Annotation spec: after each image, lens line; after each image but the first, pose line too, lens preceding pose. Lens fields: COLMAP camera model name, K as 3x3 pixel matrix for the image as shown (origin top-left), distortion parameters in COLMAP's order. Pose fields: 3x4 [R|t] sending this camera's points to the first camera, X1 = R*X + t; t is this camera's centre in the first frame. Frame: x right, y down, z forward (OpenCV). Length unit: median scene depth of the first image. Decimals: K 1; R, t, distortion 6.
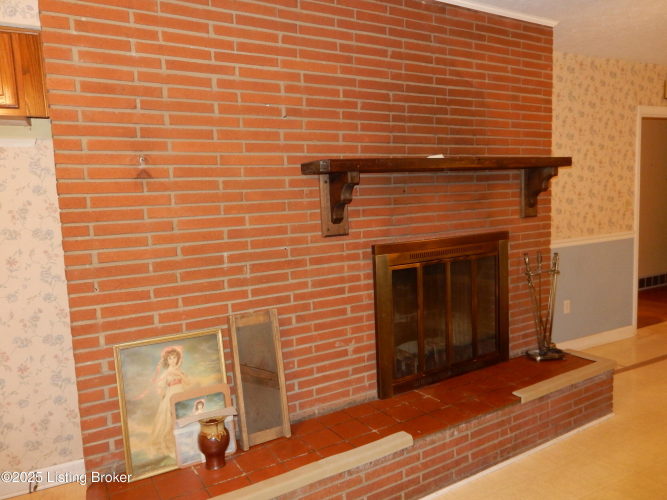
lens RADIAL K [[493.0, 0, 332.2], [0, 493.0, 253.9], [0, 0, 1]] dist [-0.005050, 0.004589]
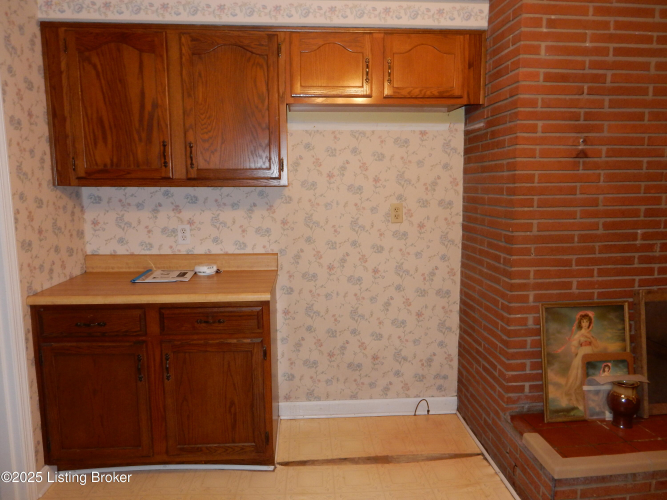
lens RADIAL K [[493.0, 0, 332.2], [0, 493.0, 253.9], [0, 0, 1]] dist [-0.005050, 0.004589]
pose [[0.916205, 0.087609, -0.391017, -0.428552], [-0.071131, 0.995868, 0.056459, 0.037919], [0.394347, -0.023914, 0.918650, -0.237085]]
